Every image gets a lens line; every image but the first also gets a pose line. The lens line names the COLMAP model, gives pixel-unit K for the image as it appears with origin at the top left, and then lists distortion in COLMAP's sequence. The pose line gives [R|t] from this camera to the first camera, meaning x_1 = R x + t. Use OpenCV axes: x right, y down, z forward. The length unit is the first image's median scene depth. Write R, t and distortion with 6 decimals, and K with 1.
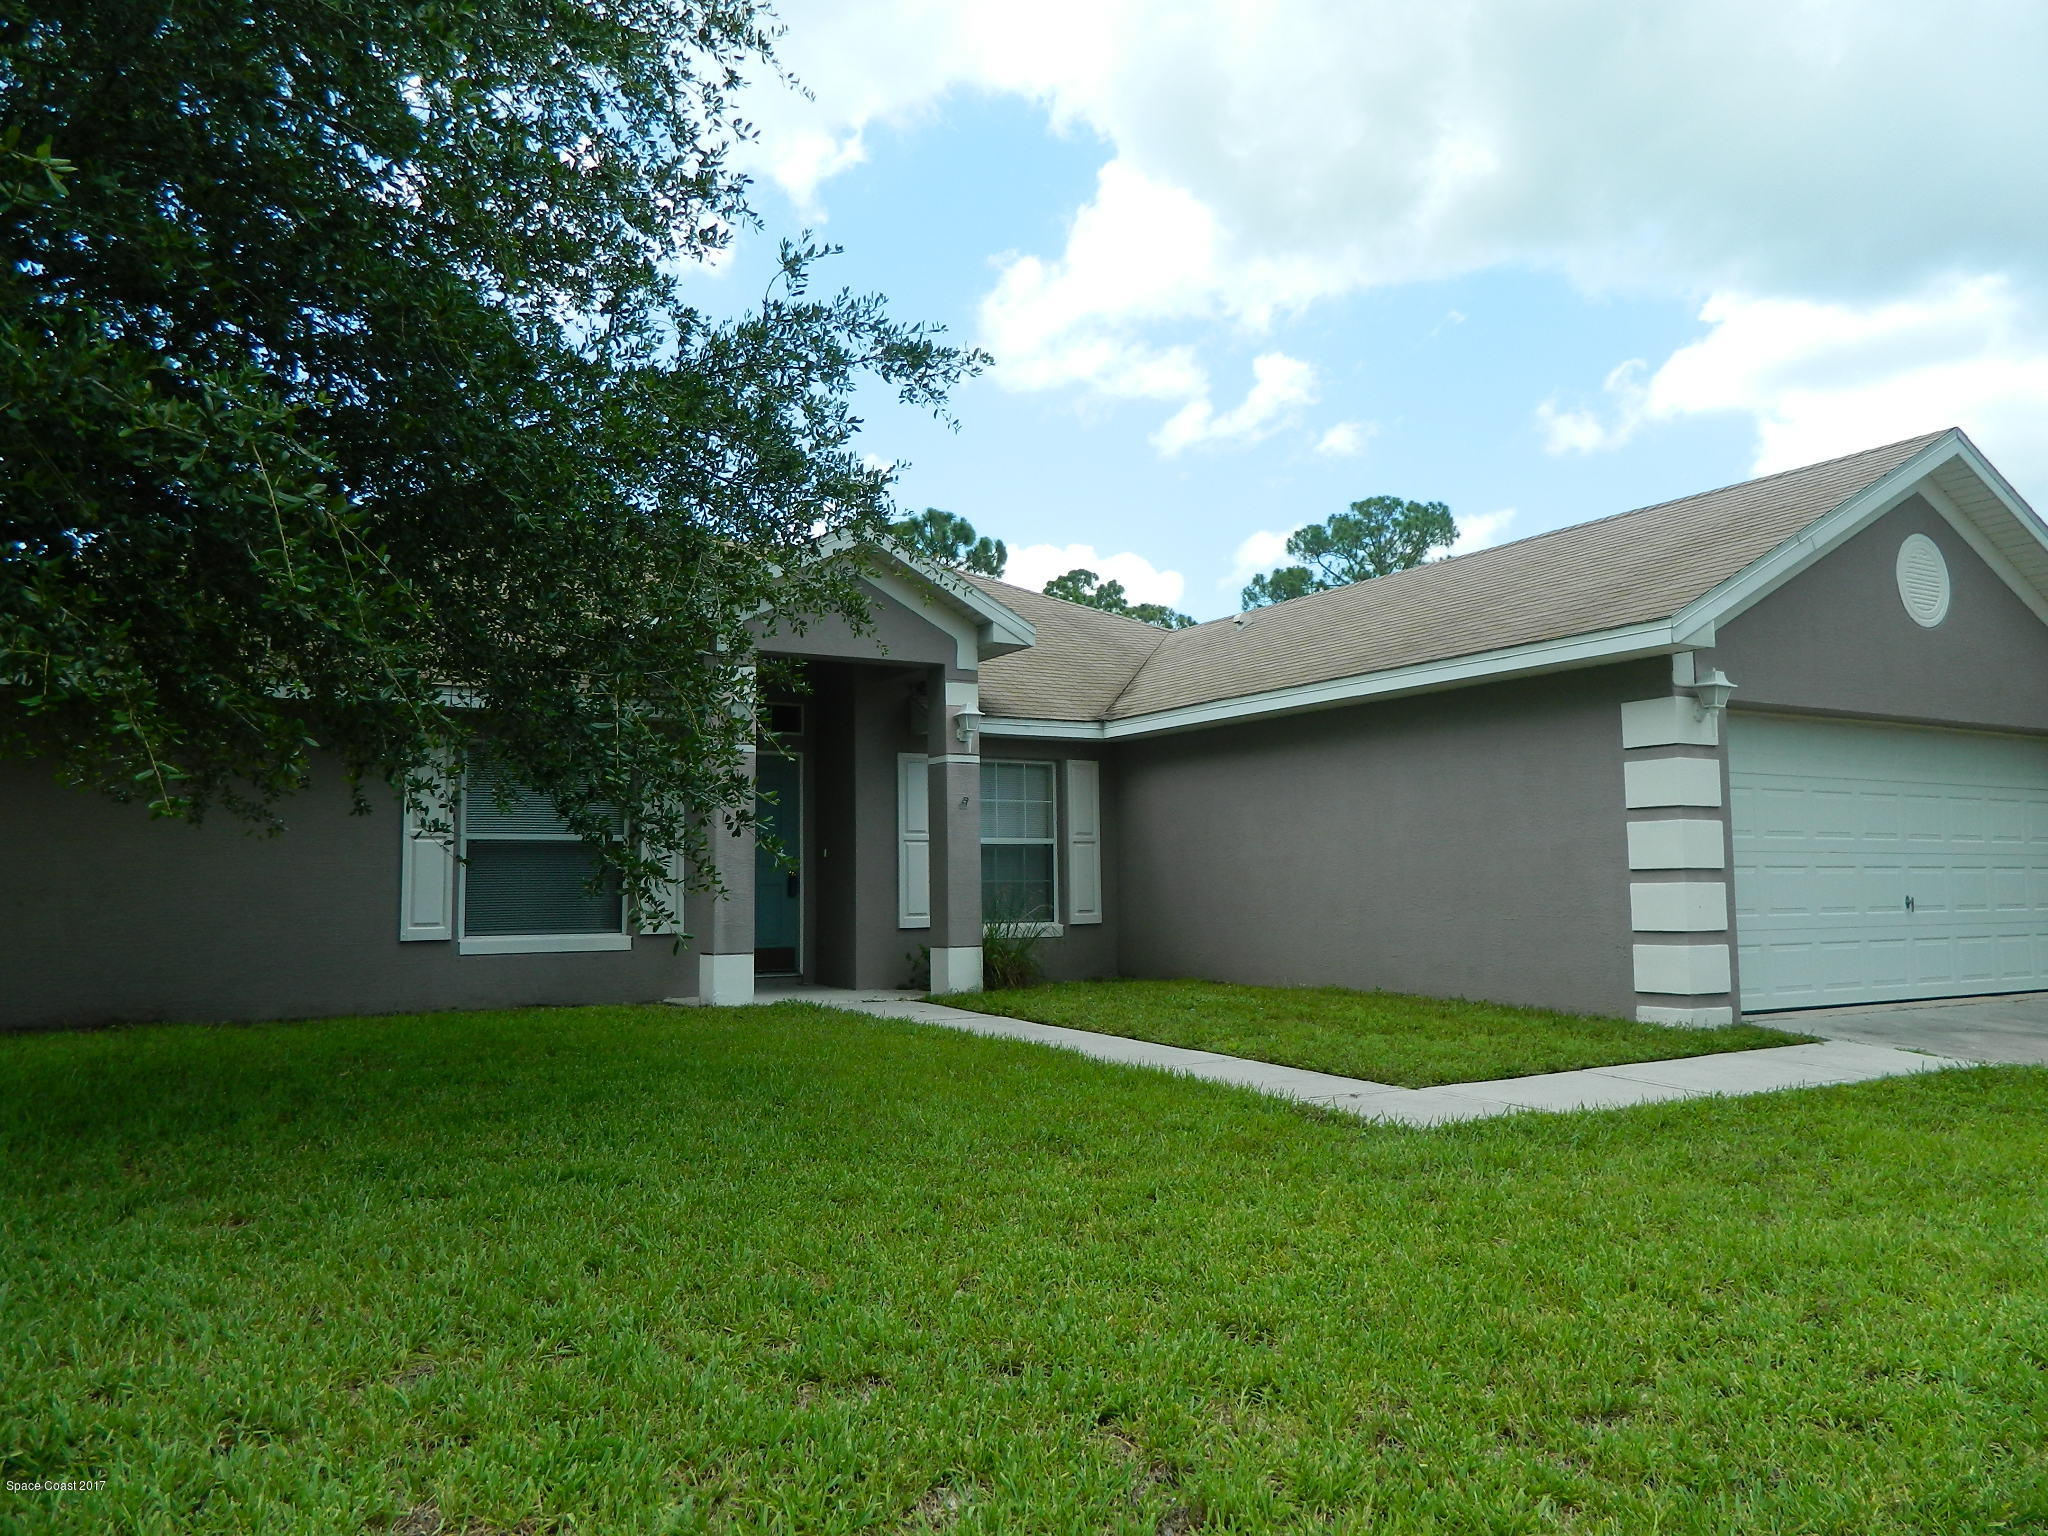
lens RADIAL K [[1508.7, 0, 1016.8], [0, 1508.7, 766.4], [0, 0, 1]] dist [0.002016, -0.001128]
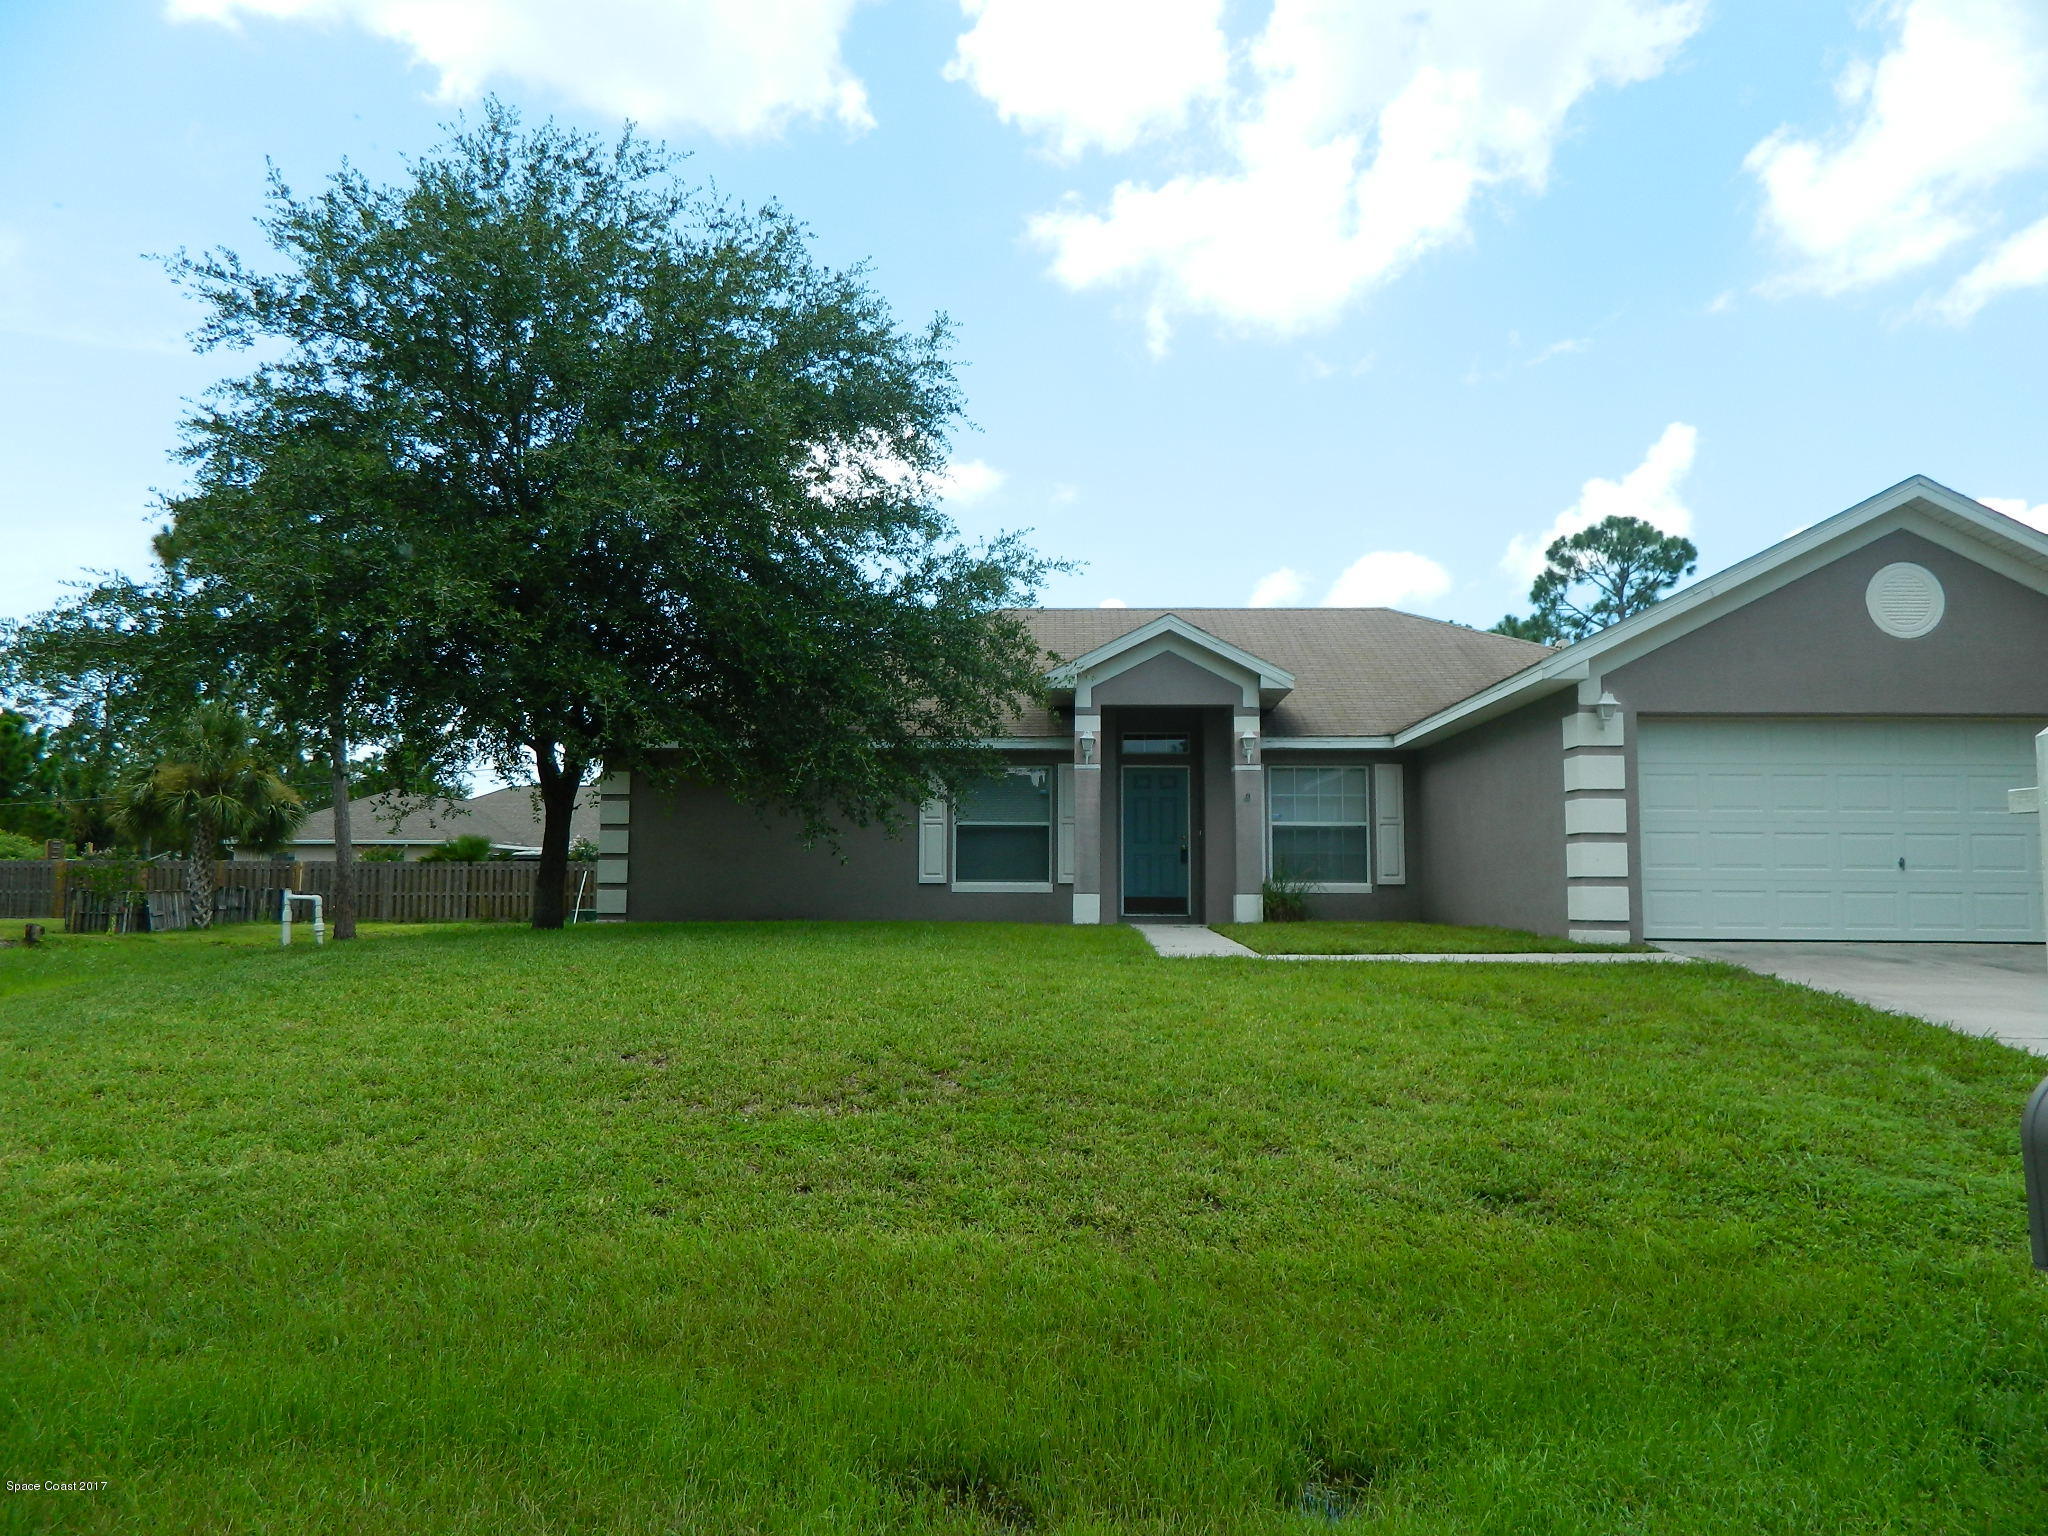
lens RADIAL K [[1509.3, 0, 1024.0], [0, 1509.3, 768.0], [0, 0, 1]] dist [0.013783, 0.007496]
pose [[0.843350, -0.031993, -0.536412, 0.578726], [0.032151, 0.999442, -0.009062, 0.001579], [0.536402, -0.009604, 0.843908, -0.375529]]
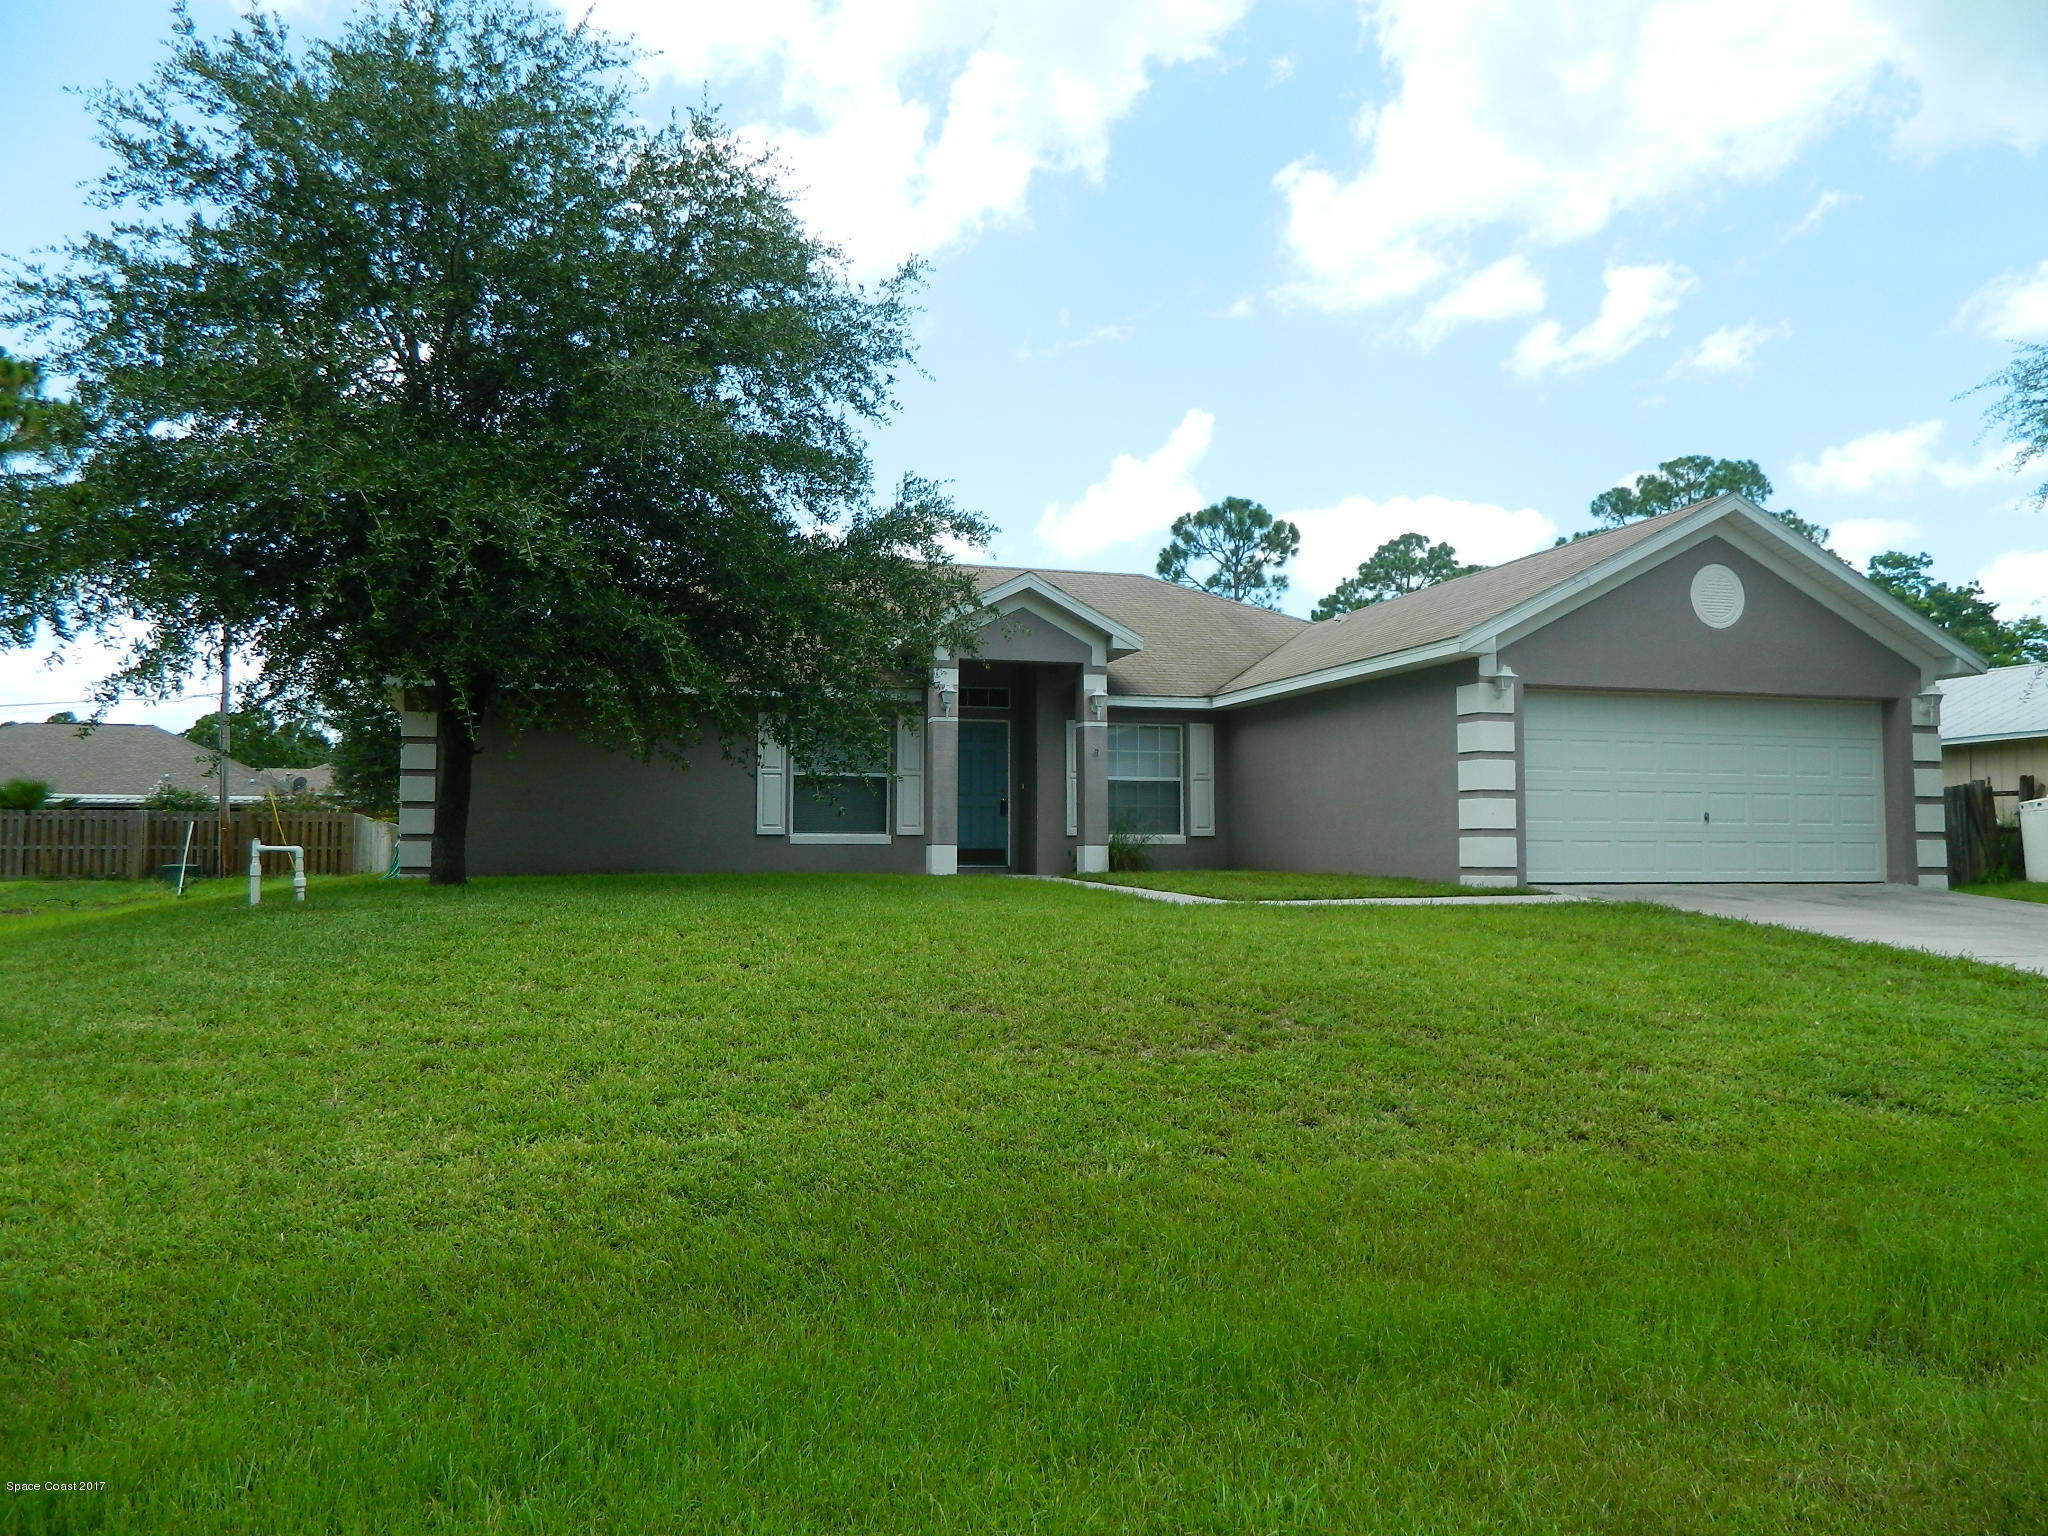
lens RADIAL K [[1508.7, 0, 1016.8], [0, 1508.7, 766.4], [0, 0, 1]] dist [0.002016, -0.001128]
pose [[0.967003, -0.002421, -0.254754, 0.280960], [0.009687, 0.999581, 0.027268, -0.004535], [0.254581, -0.028836, 0.966621, -0.517680]]
